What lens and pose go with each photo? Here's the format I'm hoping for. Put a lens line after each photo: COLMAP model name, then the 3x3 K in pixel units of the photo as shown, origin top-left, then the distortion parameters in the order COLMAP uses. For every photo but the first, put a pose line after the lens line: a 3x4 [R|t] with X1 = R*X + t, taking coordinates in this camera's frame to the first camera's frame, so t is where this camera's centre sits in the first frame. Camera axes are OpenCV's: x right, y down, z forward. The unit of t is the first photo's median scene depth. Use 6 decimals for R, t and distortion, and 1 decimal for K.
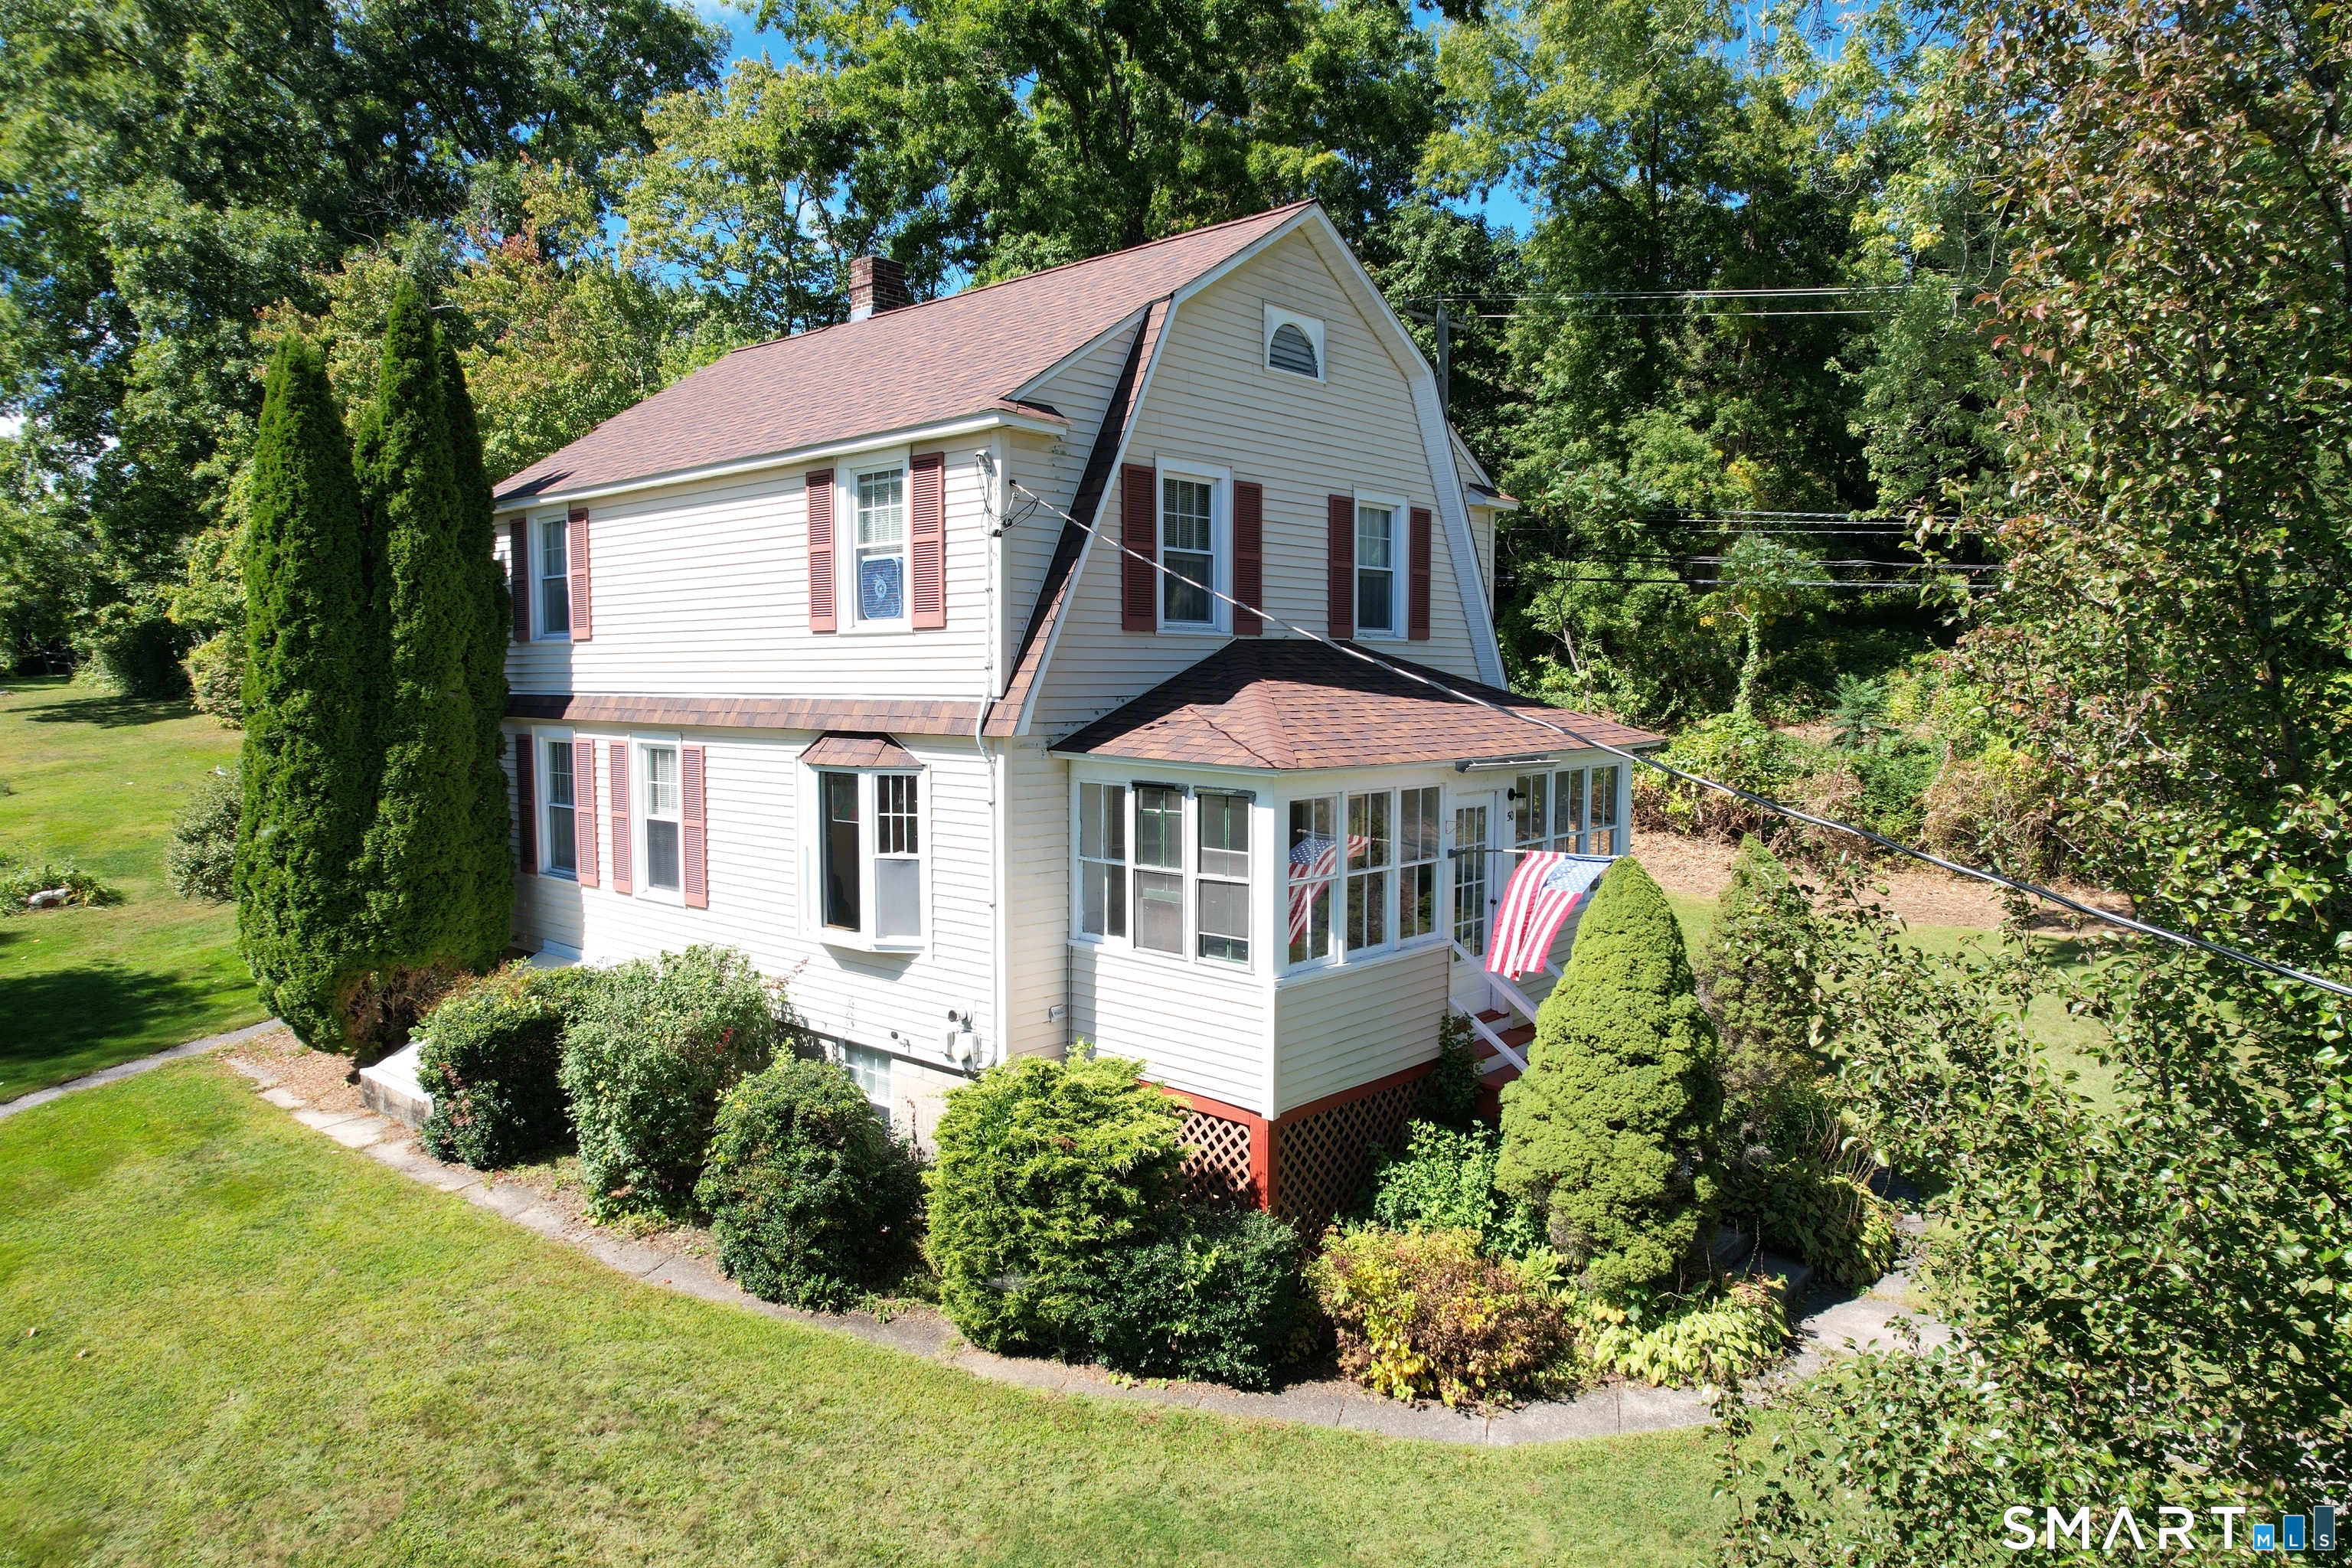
lens RADIAL K [[1492.8, 0, 1176.0], [0, 1492.8, 784.0], [0, 0, 1]] dist [-0.066491, 0.054276]
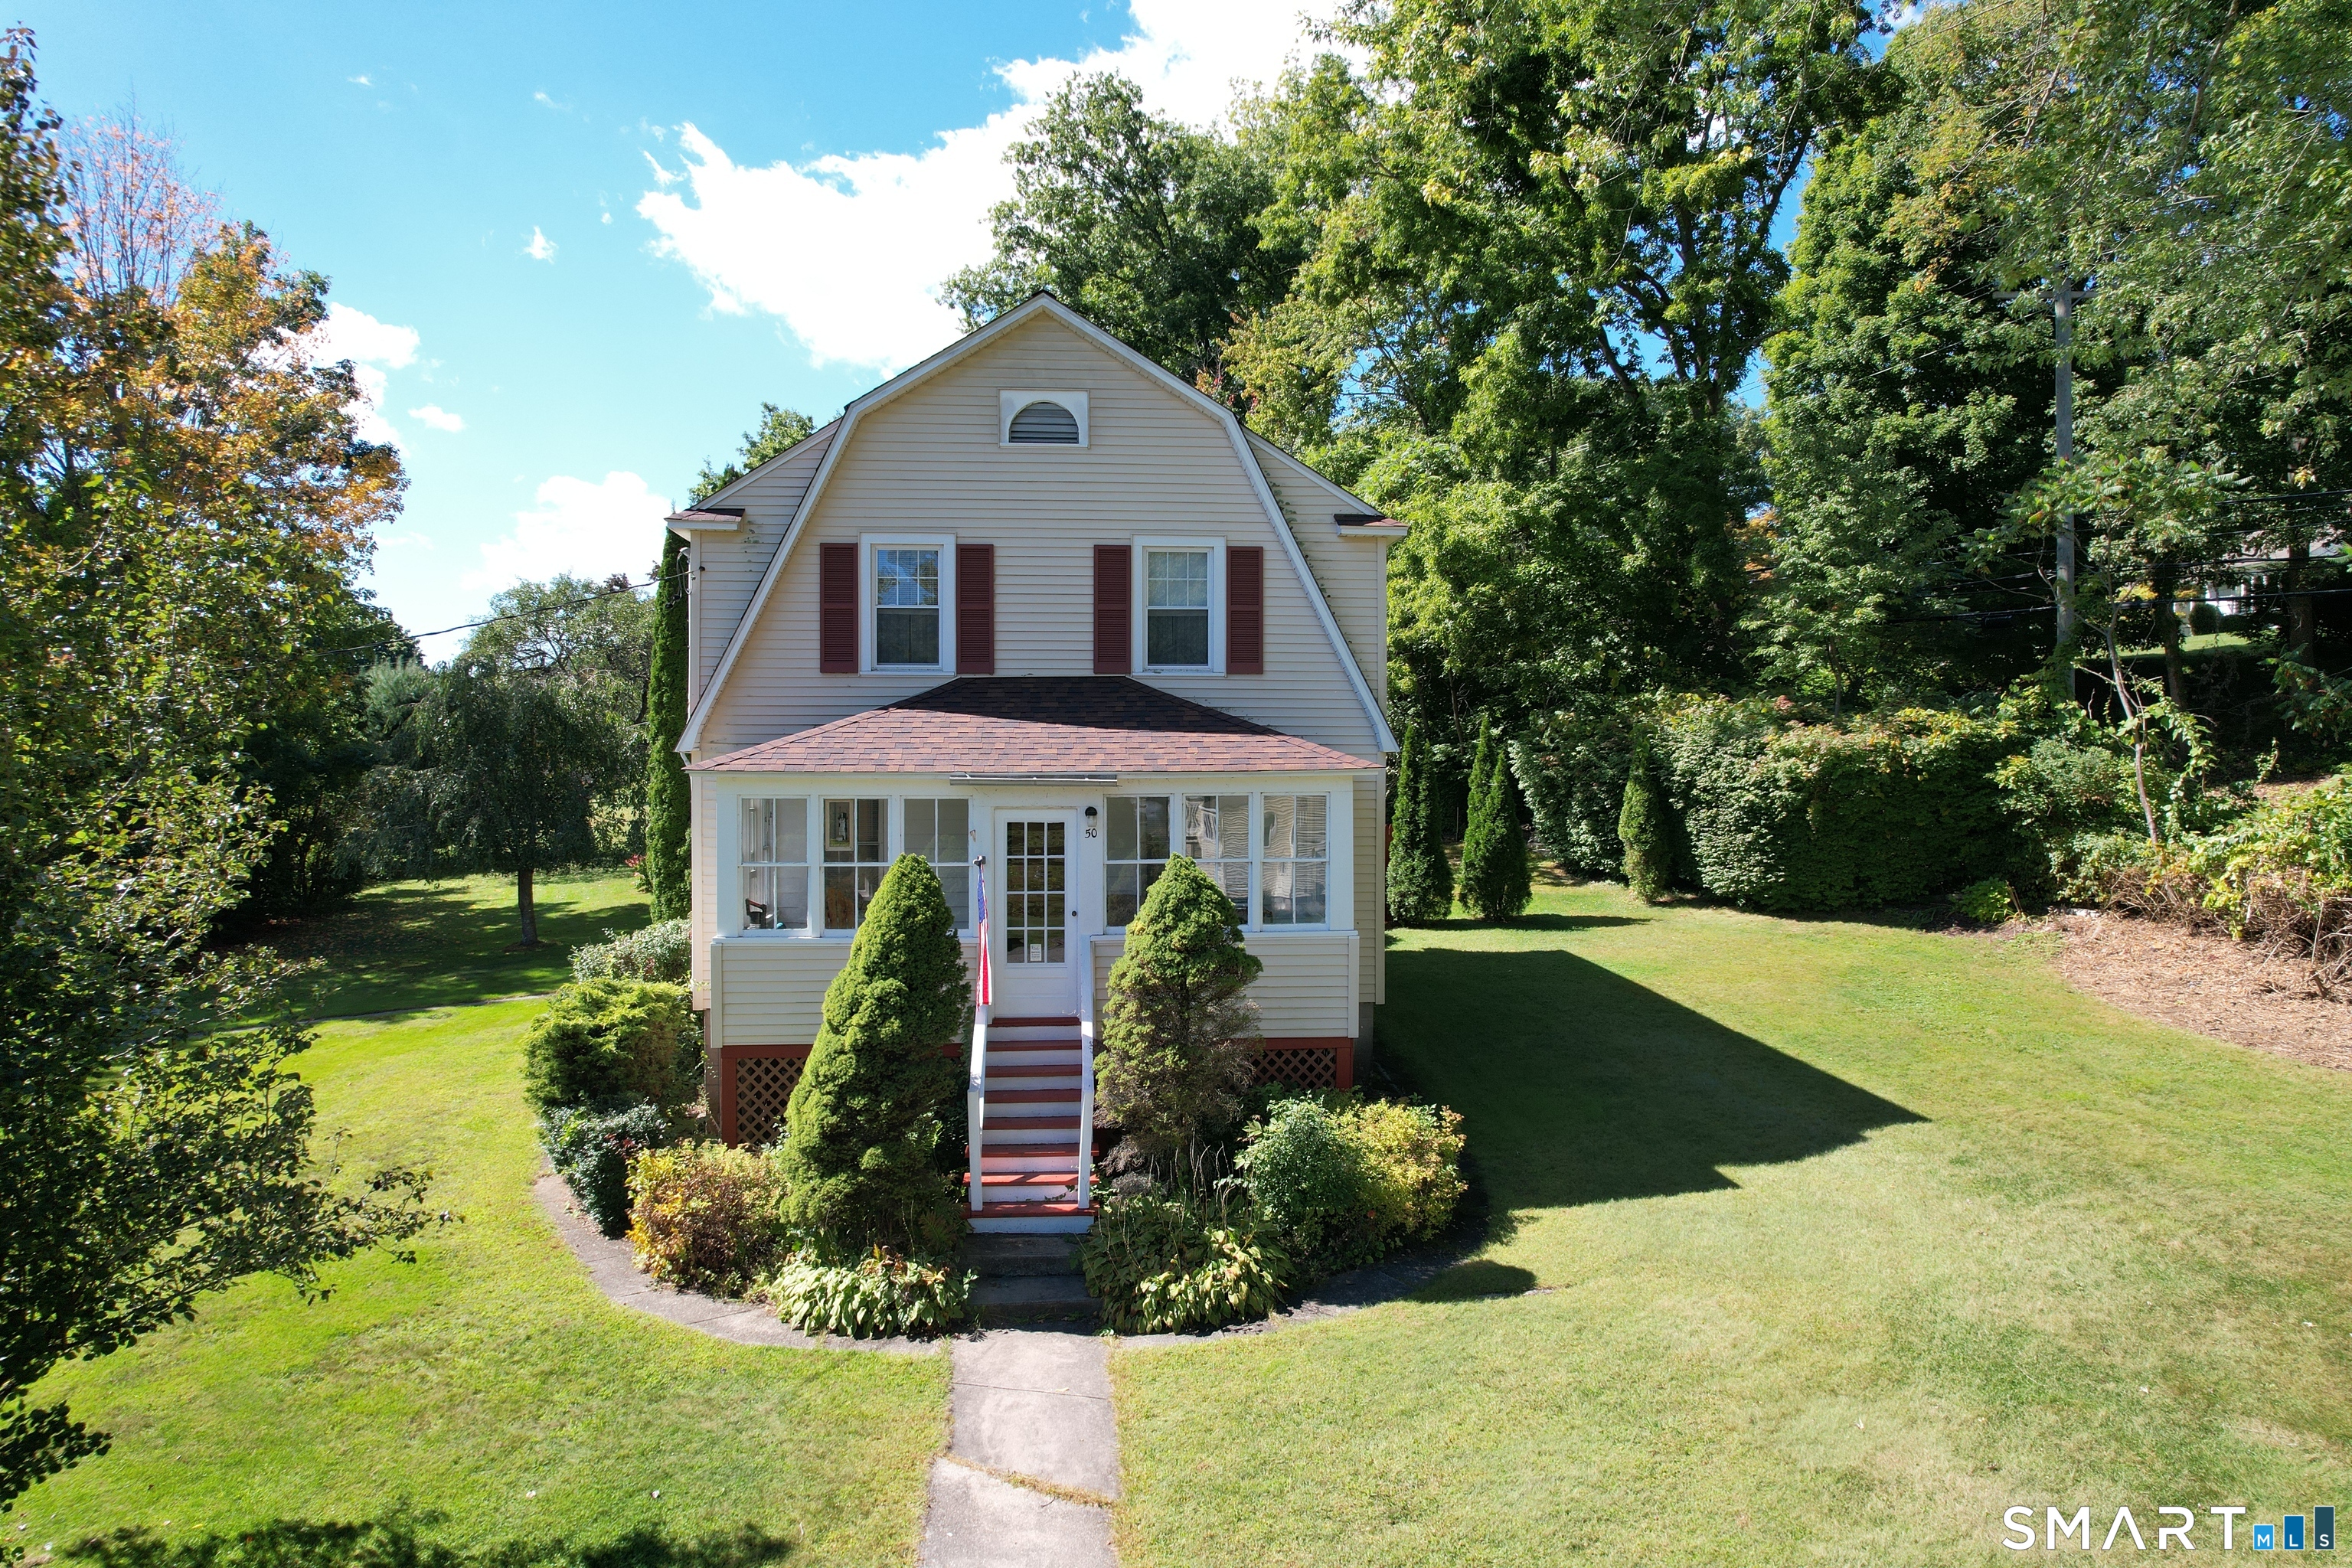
lens RADIAL K [[1492.8, 0, 1176.0], [0, 1492.8, 784.0], [0, 0, 1]] dist [-0.066491, 0.054276]
pose [[0.714723, 0.005388, -0.699386, 0.971951], [-0.049635, 0.997840, -0.043036, 0.028331], [0.697644, 0.065473, 0.713447, 0.280898]]
